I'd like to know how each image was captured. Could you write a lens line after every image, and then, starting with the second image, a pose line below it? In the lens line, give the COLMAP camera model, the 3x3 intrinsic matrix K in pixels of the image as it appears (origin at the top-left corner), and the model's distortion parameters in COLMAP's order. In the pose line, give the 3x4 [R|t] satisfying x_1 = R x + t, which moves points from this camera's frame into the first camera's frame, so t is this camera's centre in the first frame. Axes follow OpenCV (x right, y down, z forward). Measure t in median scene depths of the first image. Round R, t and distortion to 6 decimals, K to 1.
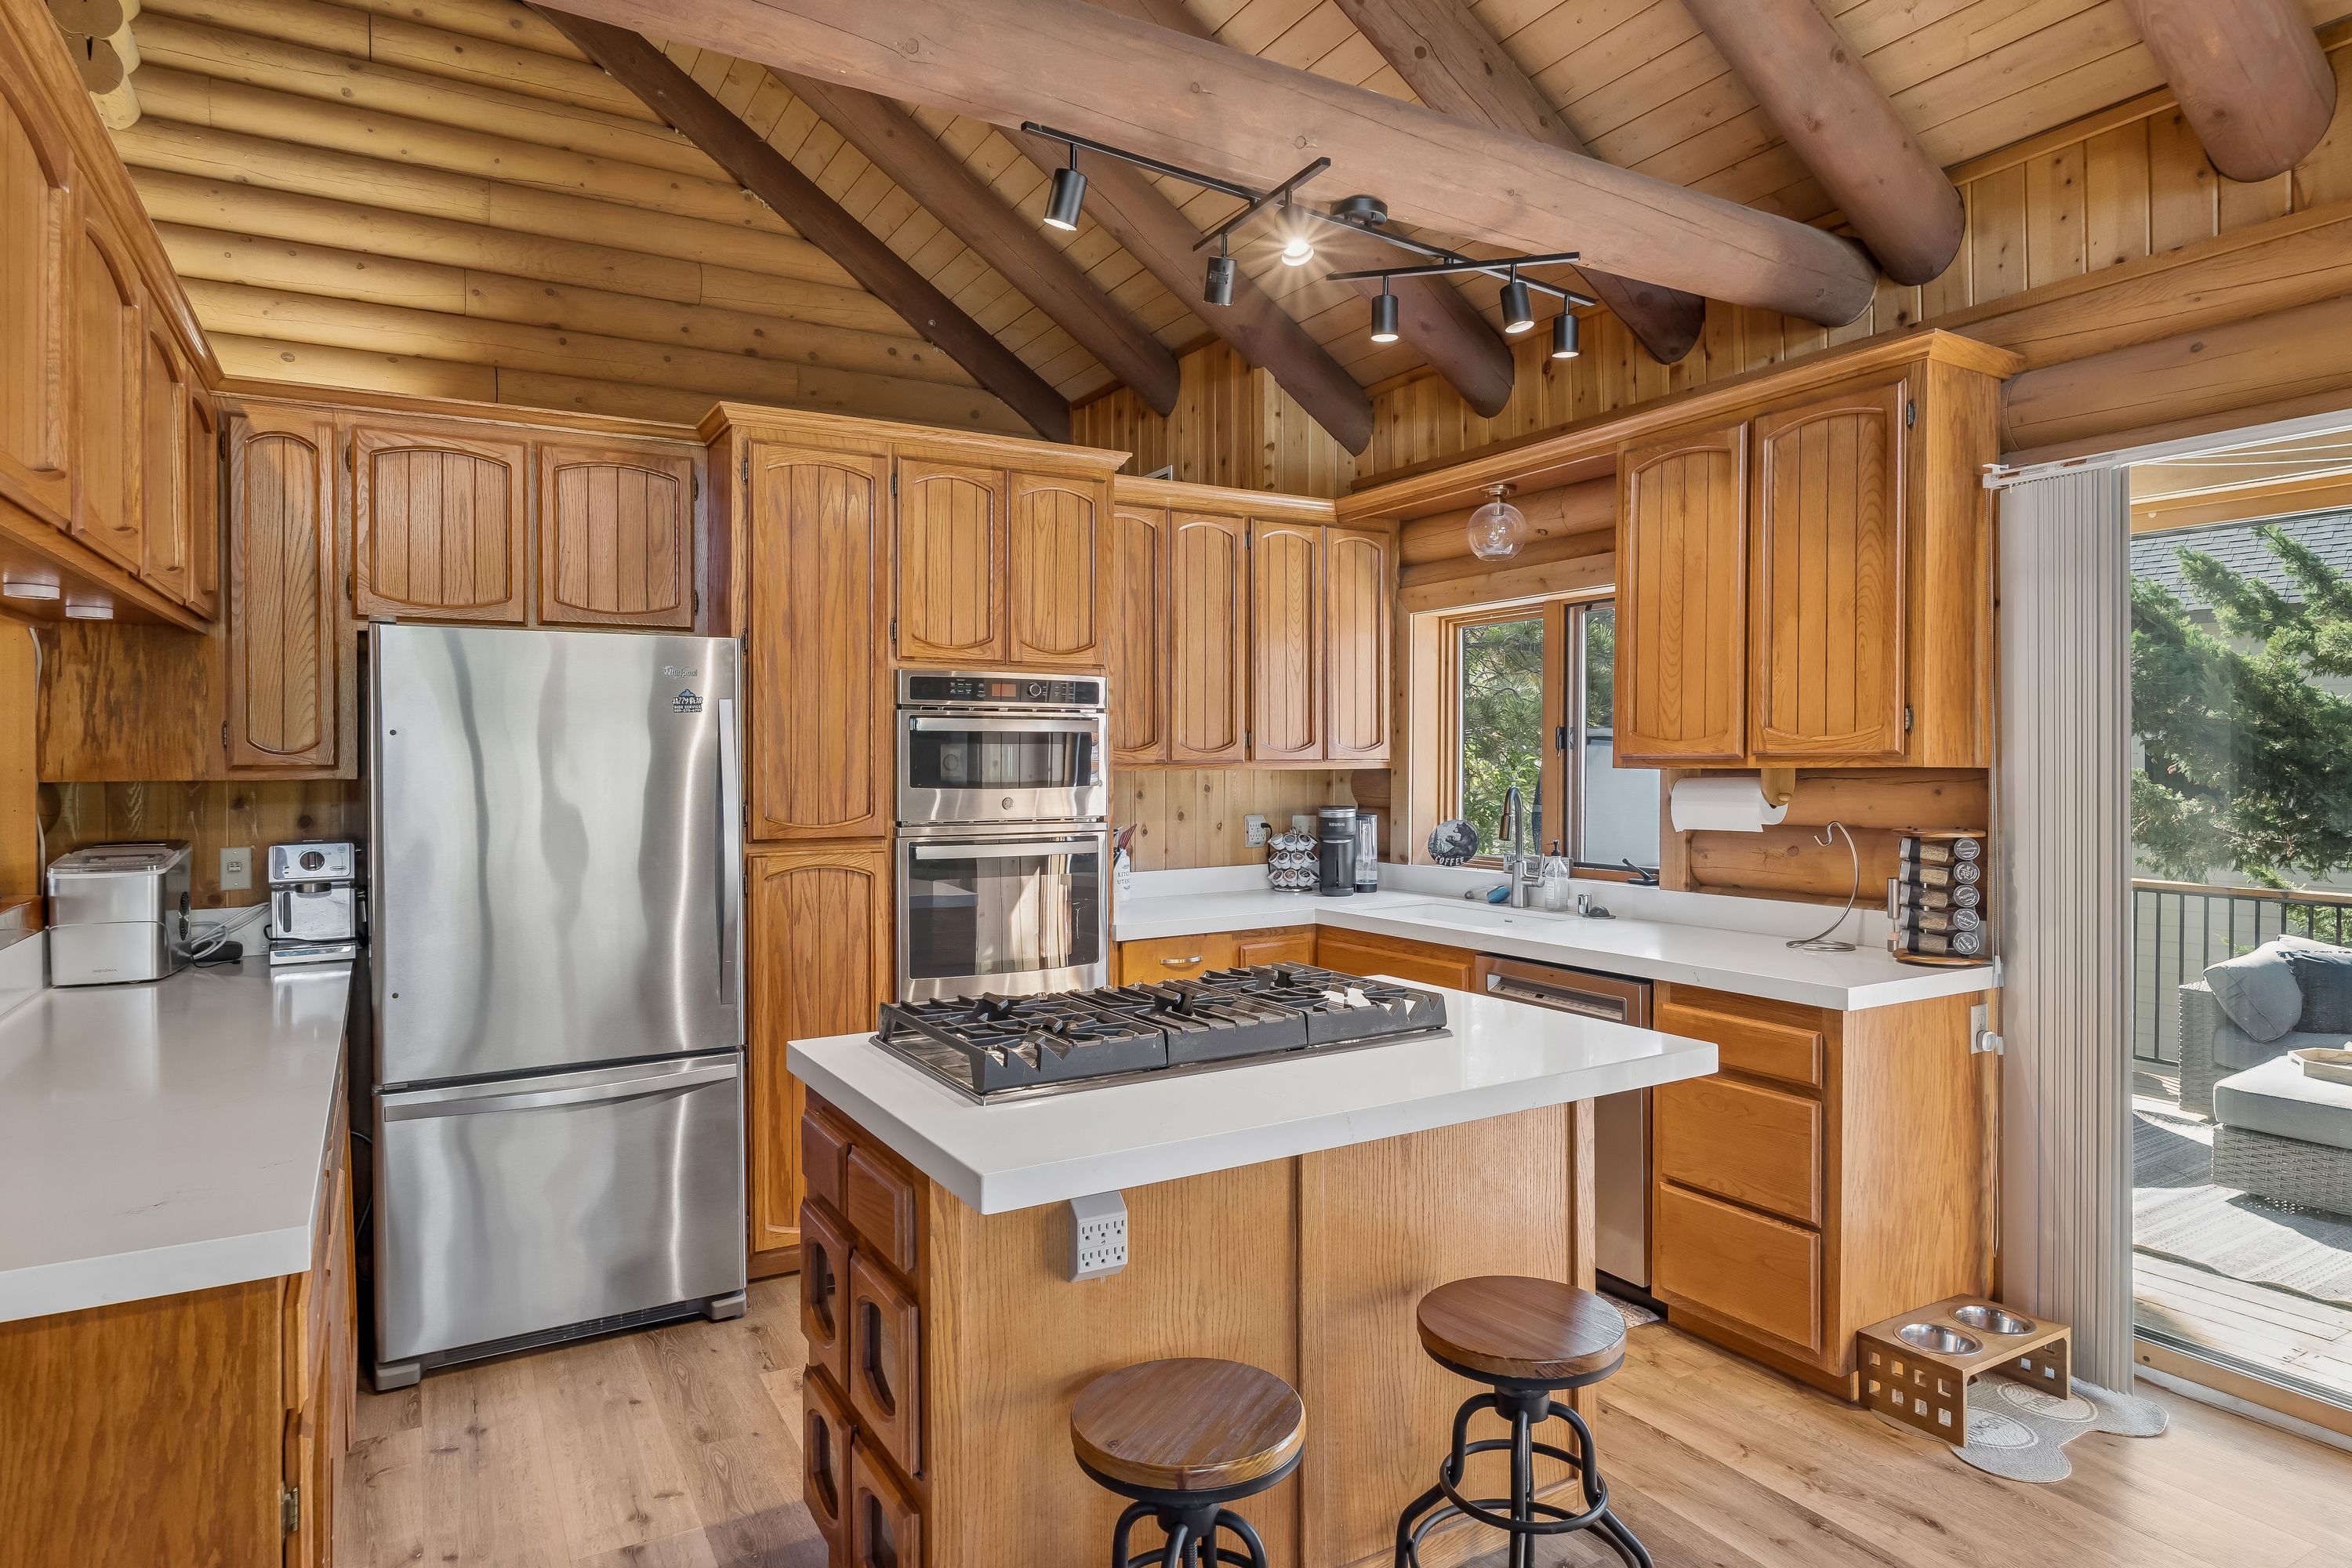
lens RADIAL K [[1346.9, 0, 1177.9], [0, 1346.9, 763.7], [0, 0, 1]] dist [-0.002578, 0.001337]
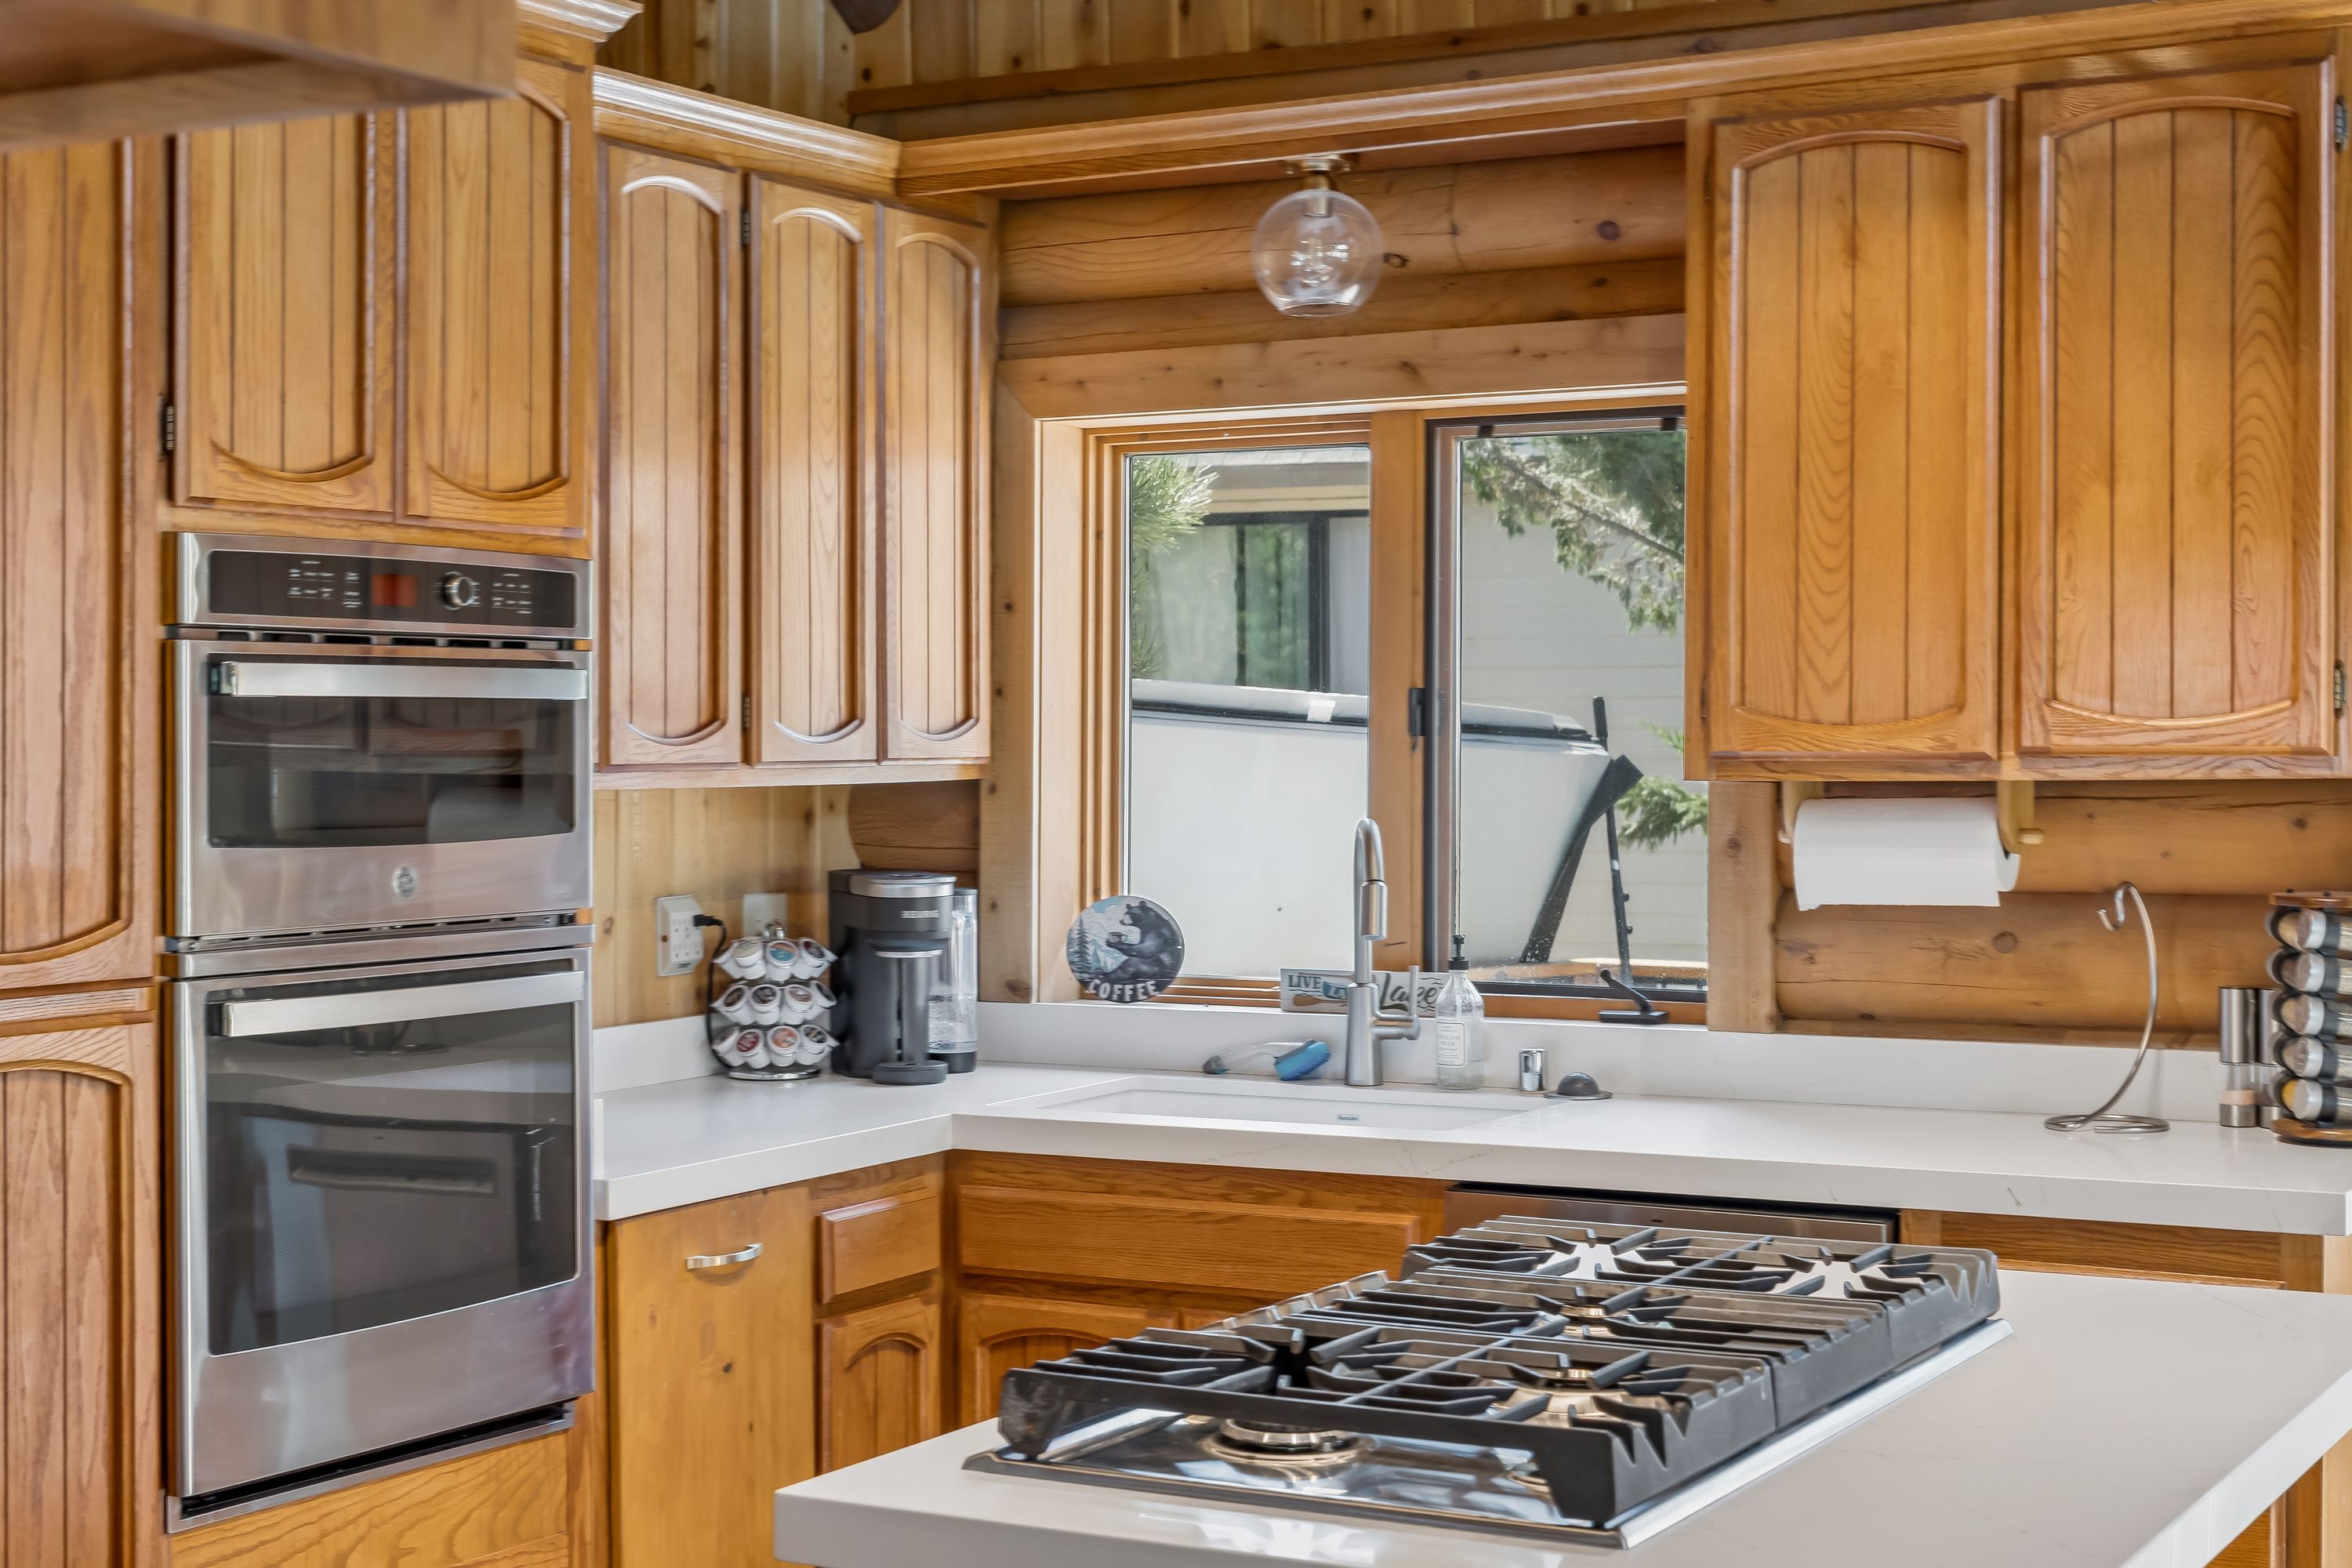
lens RADIAL K [[3445.1, 0, 1211.6], [0, 3445.1, 748.5], [0, 0, 1]] dist [-0.006778, -0.026546]
pose [[0.865729, -0.003067, 0.500504, -0.422031], [0.002527, 0.999995, 0.001757, -0.010409], [-0.500507, -0.000257, 0.865733, 0.025993]]
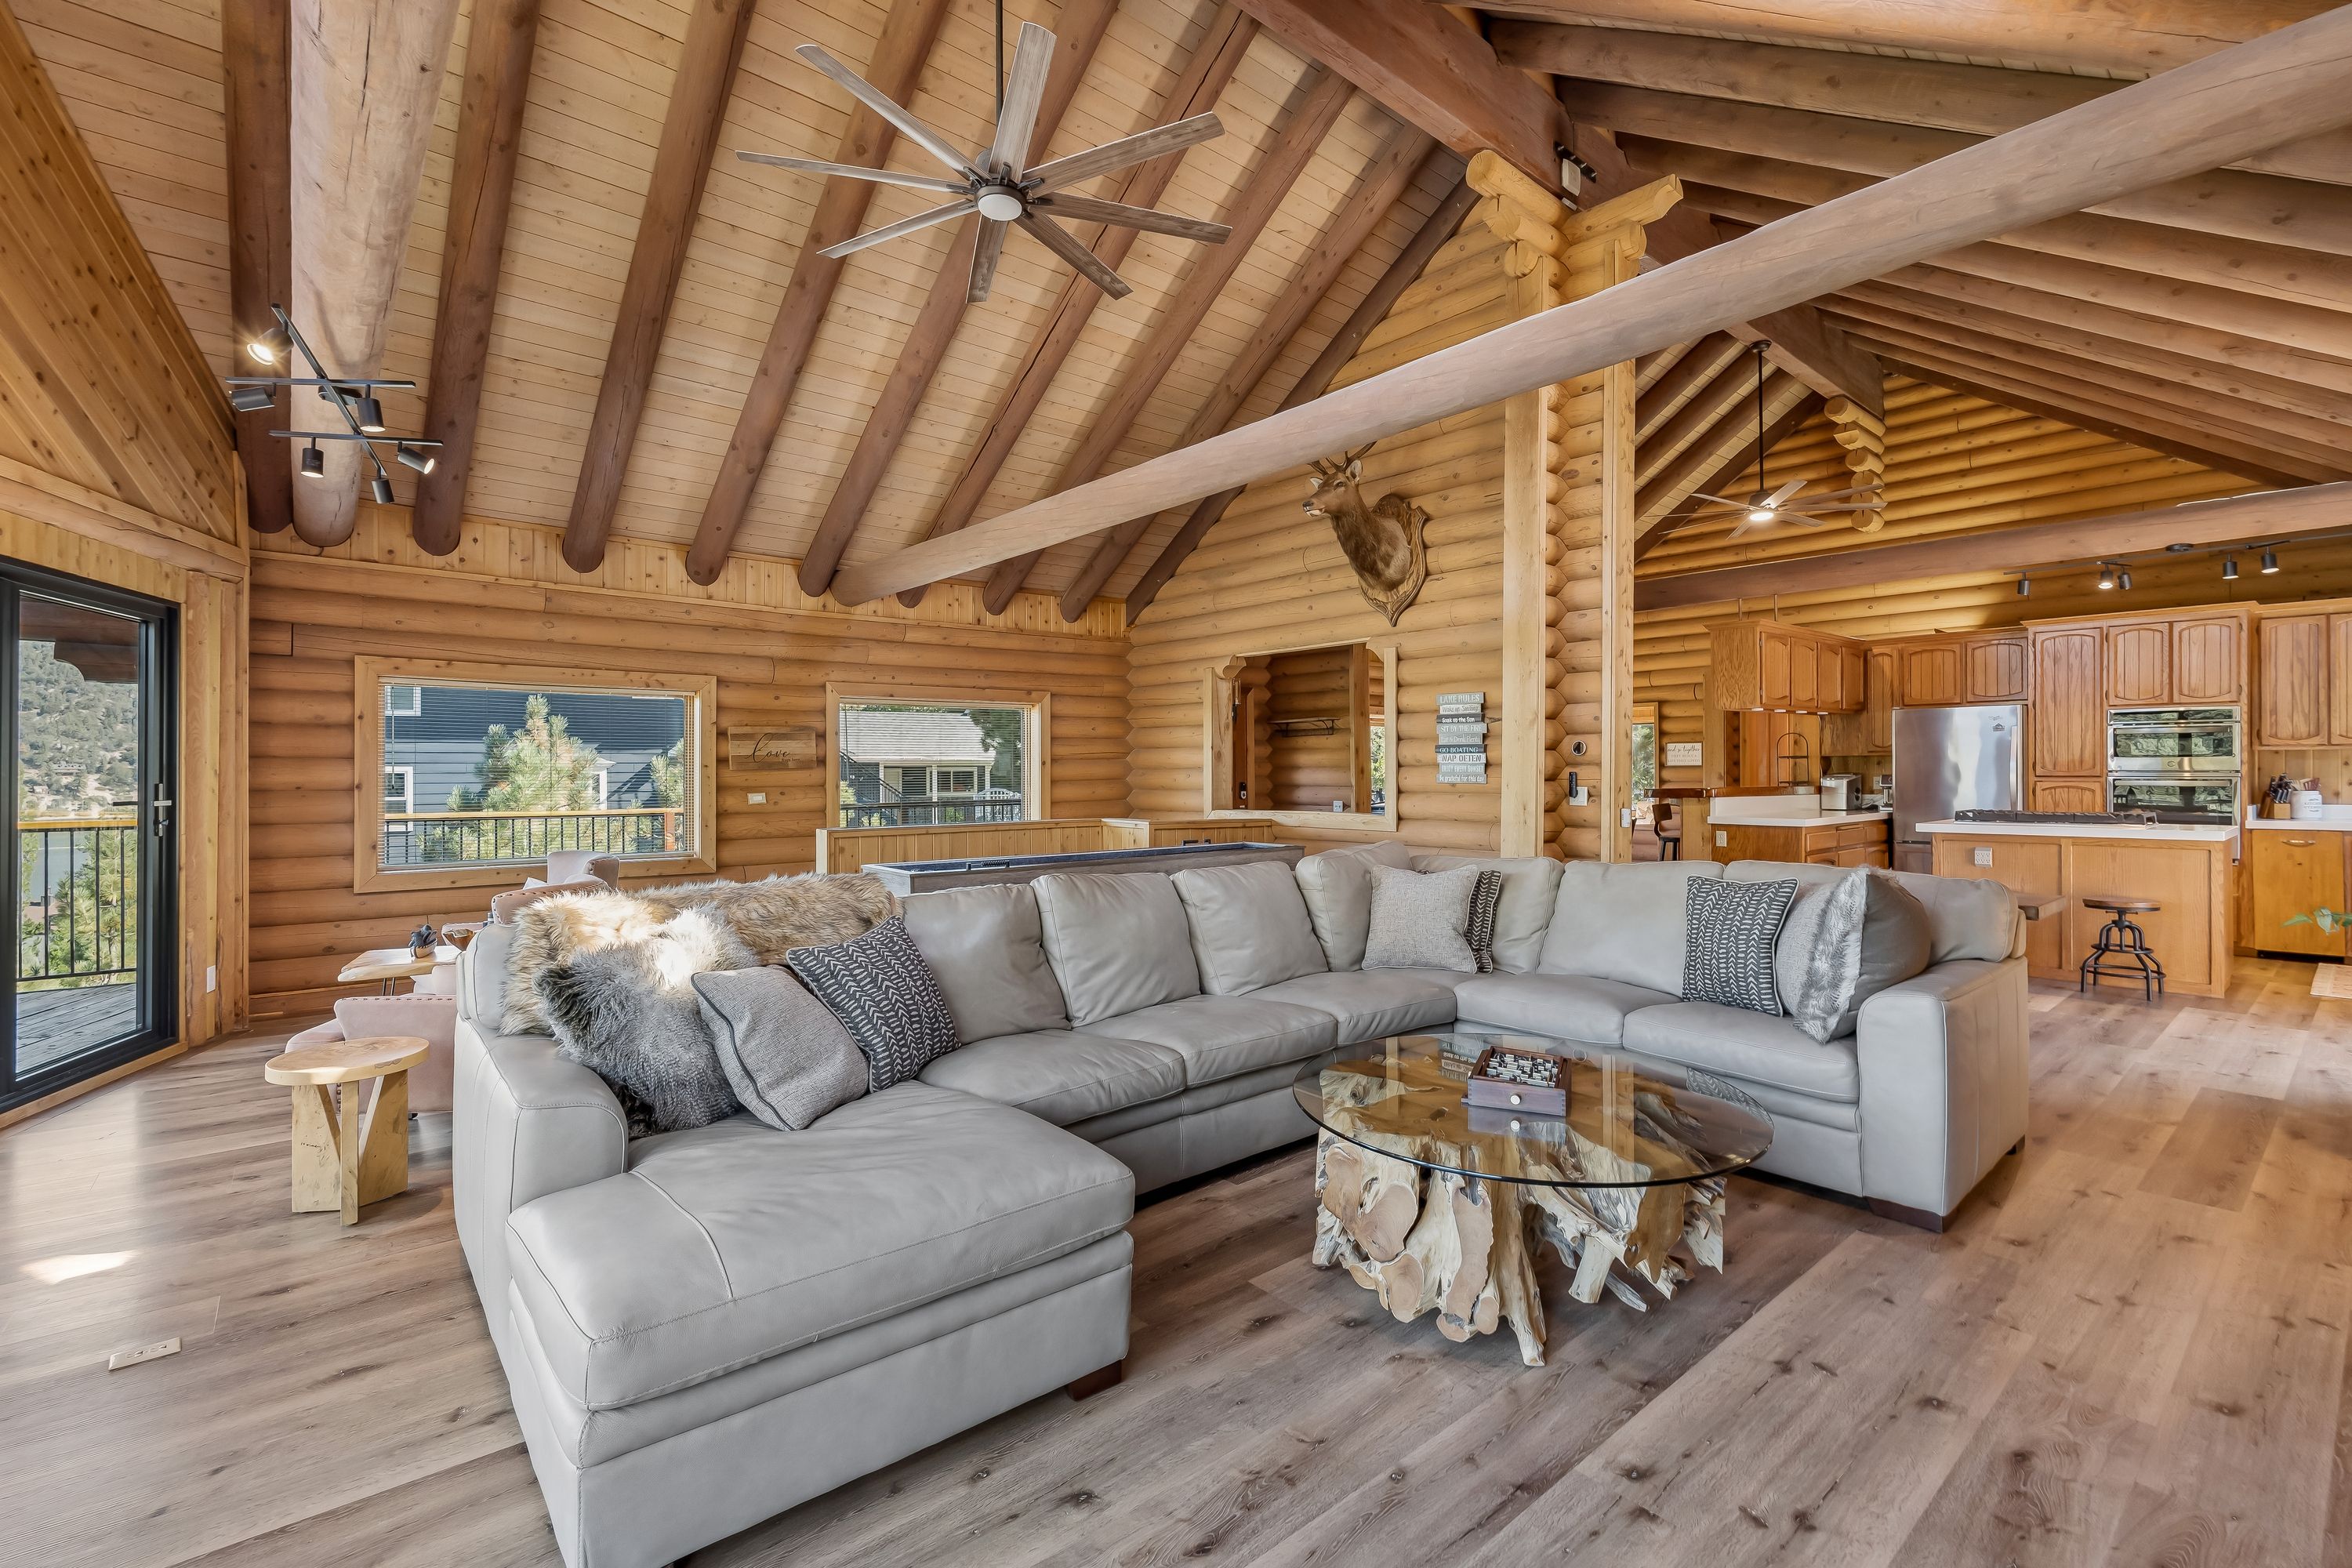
lens RADIAL K [[1040.7, 0, 1179.9], [0, 1040.7, 772.1], [0, 0, 1]] dist [-0.000886, 0.000376]
pose [[0.182627, 0.003899, -0.983175, 1.346192], [-0.002453, 0.999991, 0.003510, 0.042021], [0.983179, 0.001771, 0.182635, -1.034648]]
